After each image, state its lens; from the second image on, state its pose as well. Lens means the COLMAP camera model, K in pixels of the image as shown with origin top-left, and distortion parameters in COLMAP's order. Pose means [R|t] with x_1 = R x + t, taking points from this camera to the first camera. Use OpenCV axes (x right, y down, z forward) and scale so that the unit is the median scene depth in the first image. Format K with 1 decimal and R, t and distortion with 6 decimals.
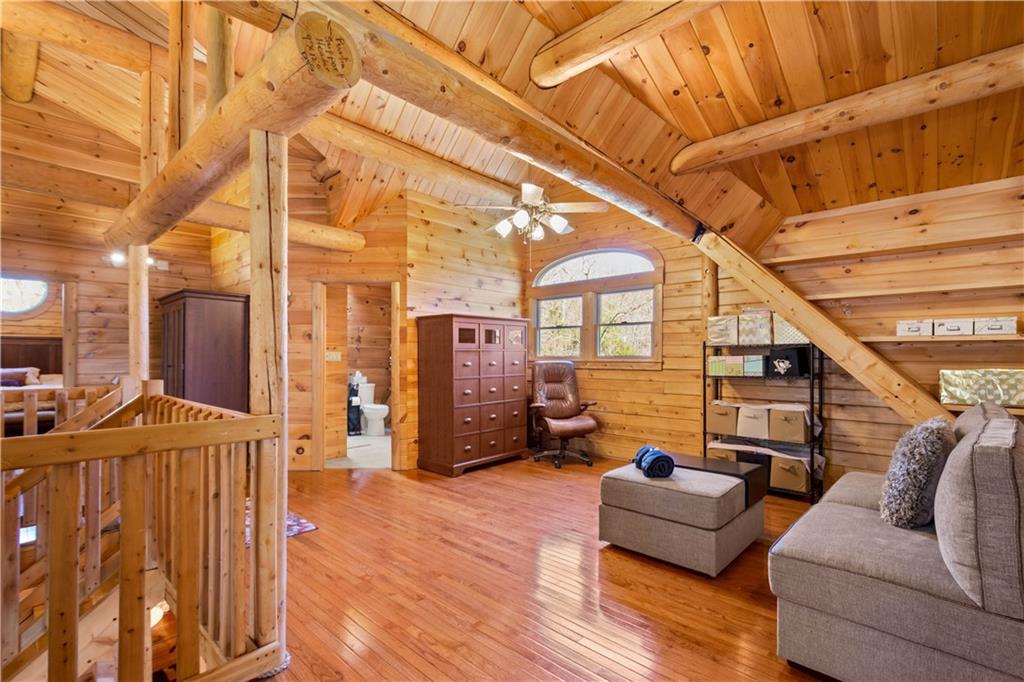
lens RADIAL K [[452.9, 0, 514.7], [0, 452.9, 354.5], [0, 0, 1]] dist [0.001333, 0.000253]
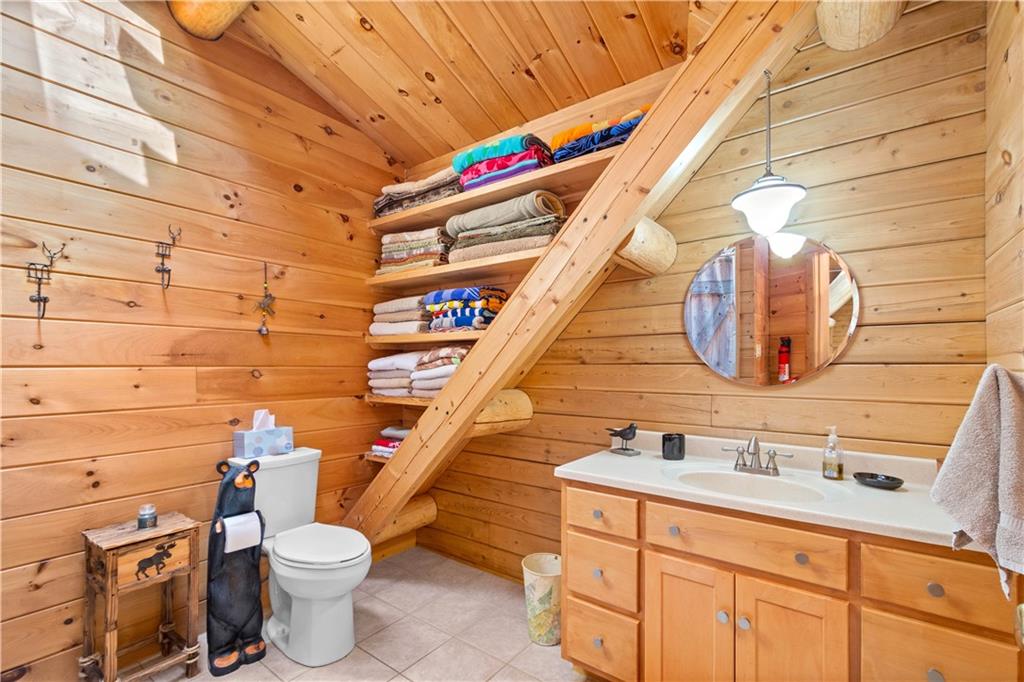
lens RADIAL K [[452.9, 0, 514.7], [0, 452.9, 354.5], [0, 0, 1]] dist [0.001333, 0.000253]
pose [[0.995489, 0.003782, 0.094798, -0.209240], [-0.002791, 0.999940, -0.010587, 0.003007], [-0.094832, 0.010274, 0.995440, 0.687696]]
